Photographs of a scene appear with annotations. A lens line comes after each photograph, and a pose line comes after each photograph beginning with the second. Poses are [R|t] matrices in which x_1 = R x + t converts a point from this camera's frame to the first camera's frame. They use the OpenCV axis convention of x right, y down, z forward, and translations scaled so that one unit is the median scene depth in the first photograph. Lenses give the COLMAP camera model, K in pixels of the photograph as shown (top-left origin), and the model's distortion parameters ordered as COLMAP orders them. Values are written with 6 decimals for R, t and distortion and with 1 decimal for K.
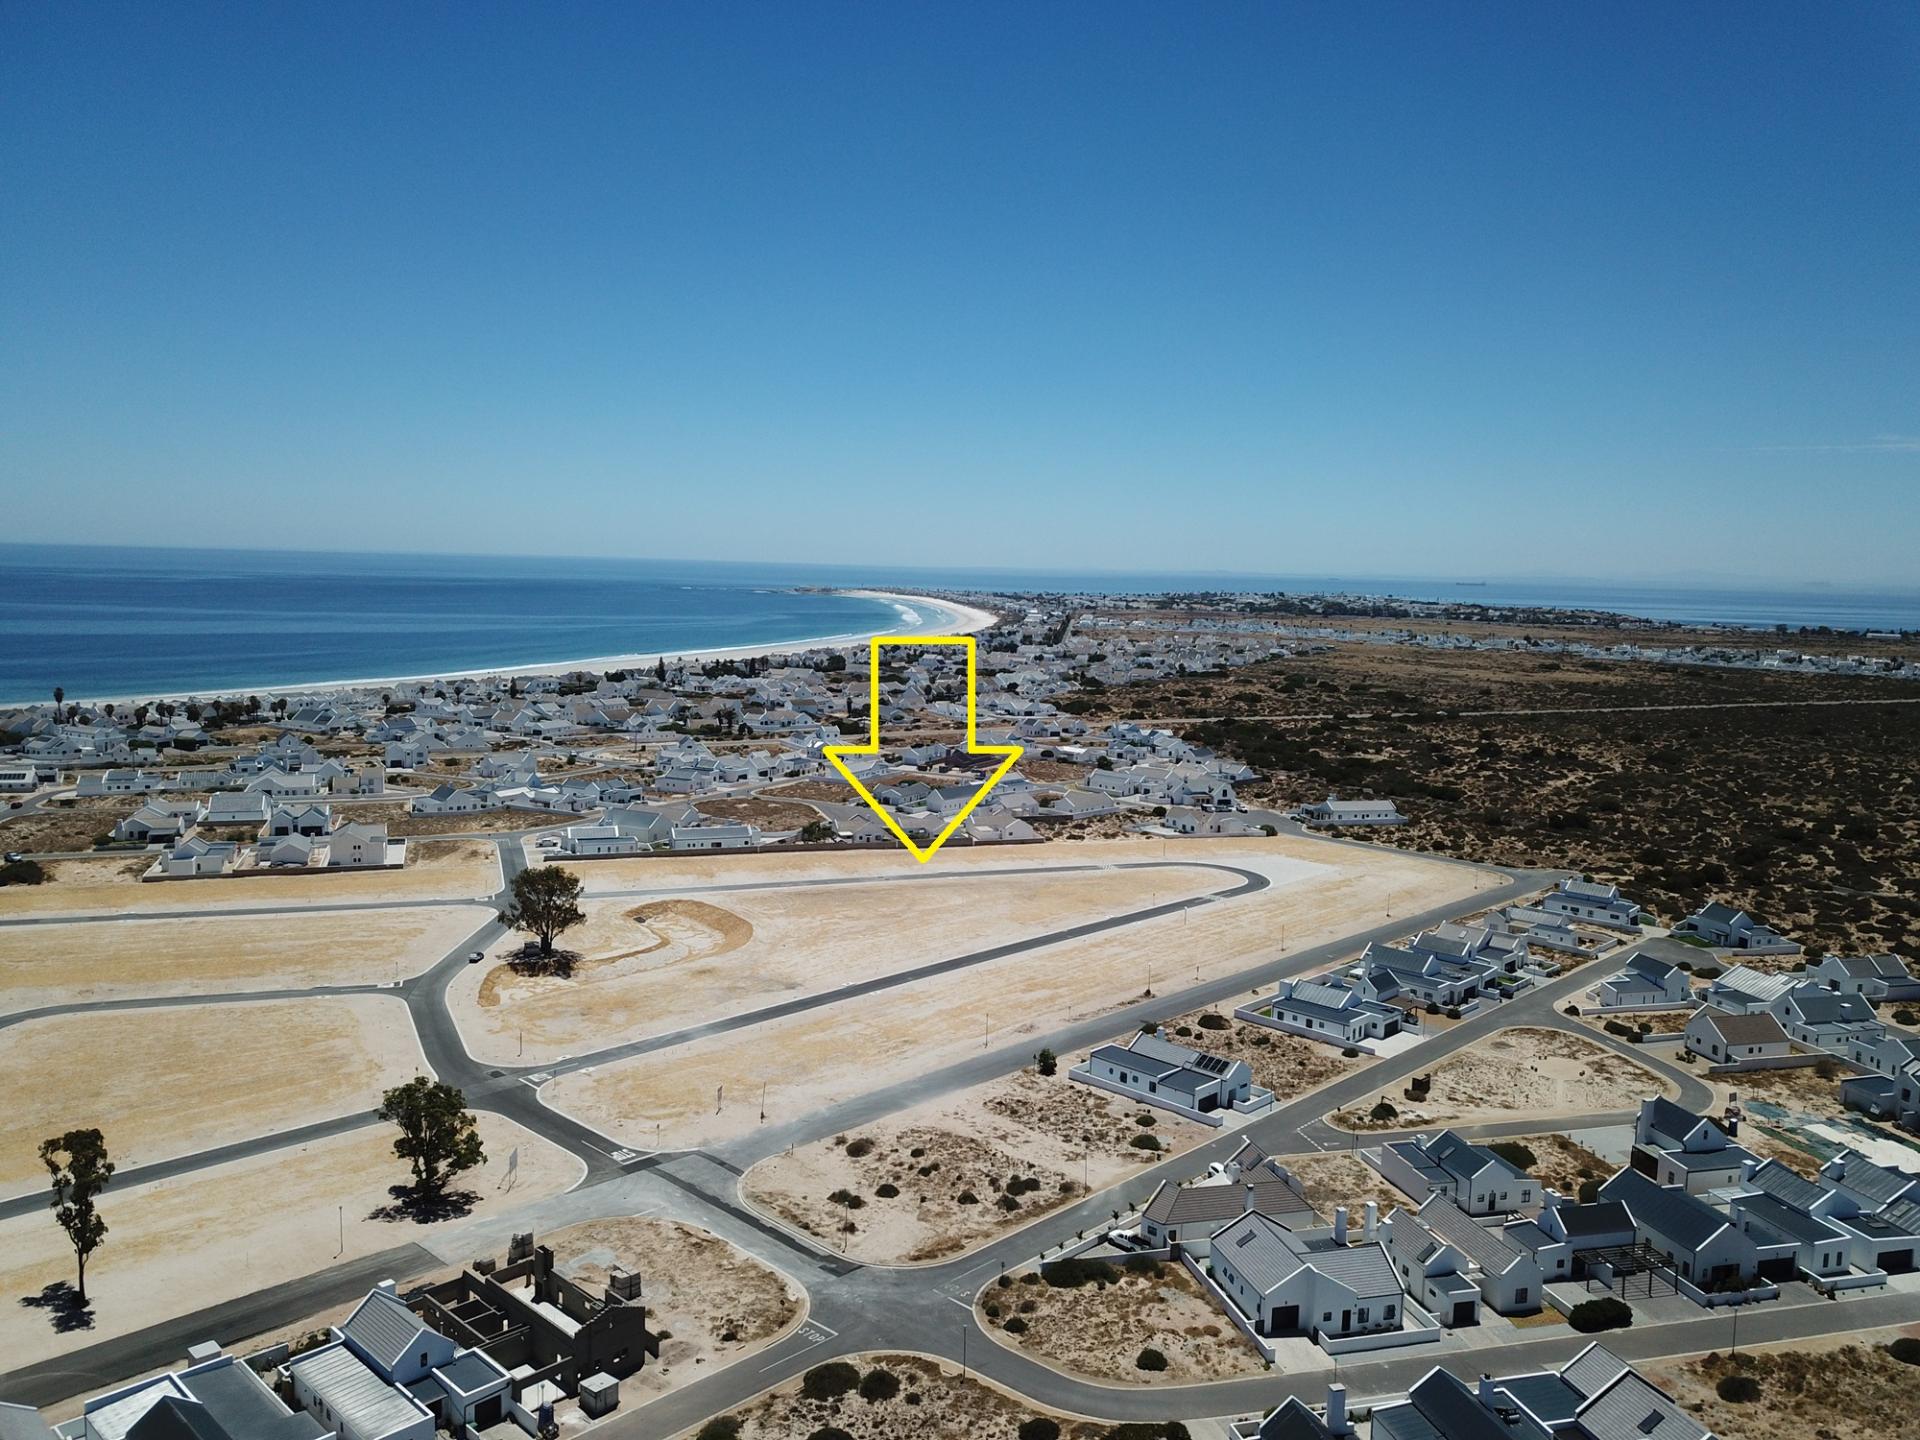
lens RADIAL K [[1461.9, 0, 960.0], [0, 1461.9, 720.0], [0, 0, 1]] dist [0.001026, 0.007624]
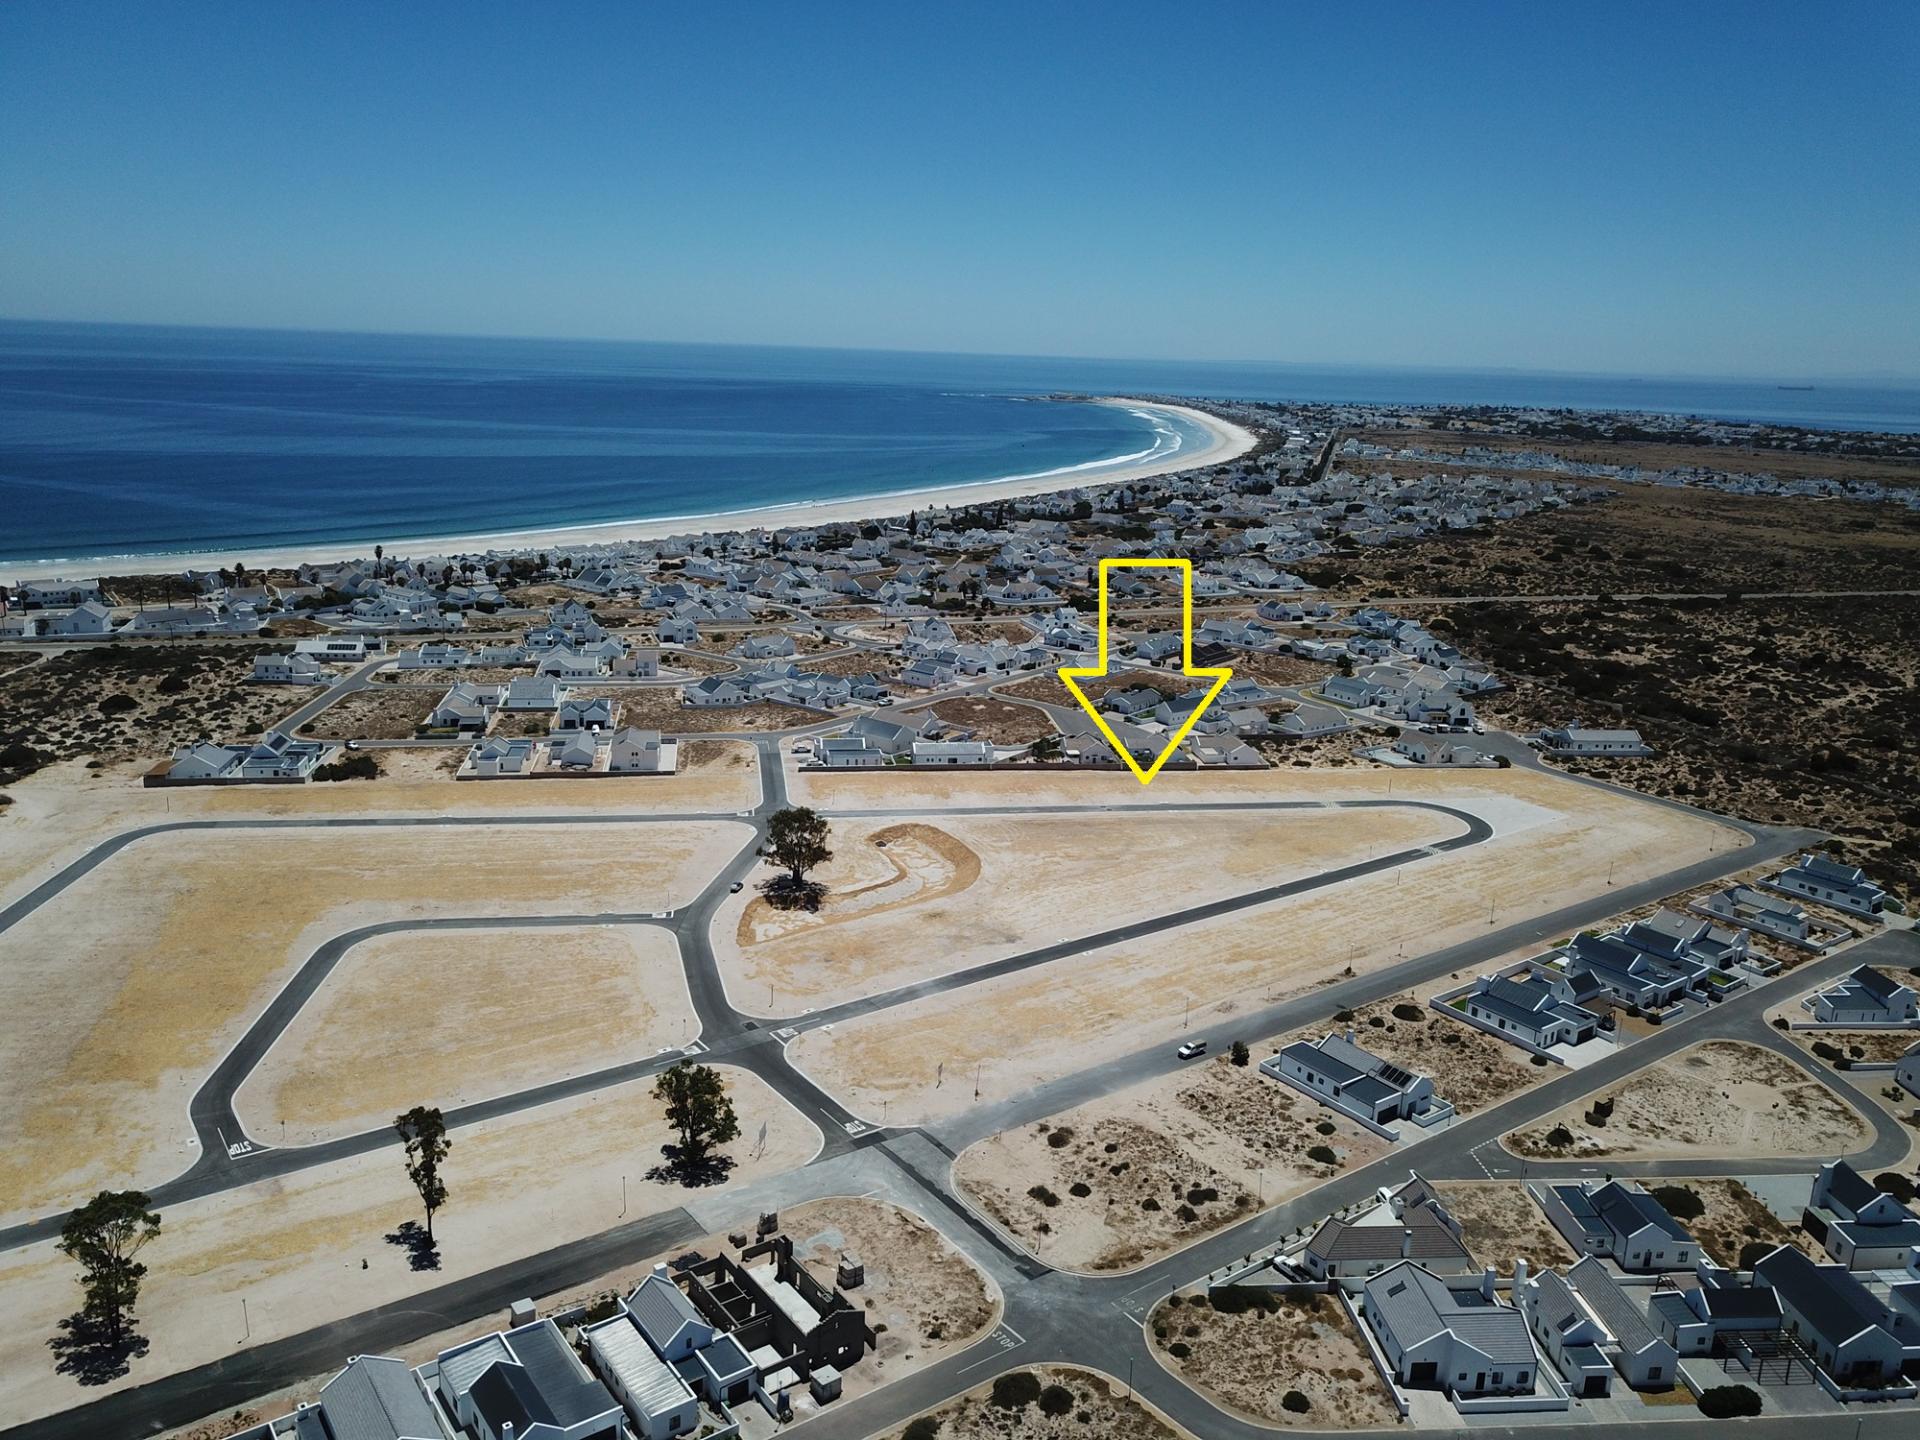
lens RADIAL K [[1456.4, 0, 959.8], [0, 1456.4, 734.8], [0, 0, 1]] dist [0.001725, 0.011130]
pose [[0.984759, 0.049652, -0.166684, 0.026022], [-0.024410, 0.988355, 0.150197, -0.173562], [0.172200, -0.143839, 0.974504, -0.058213]]
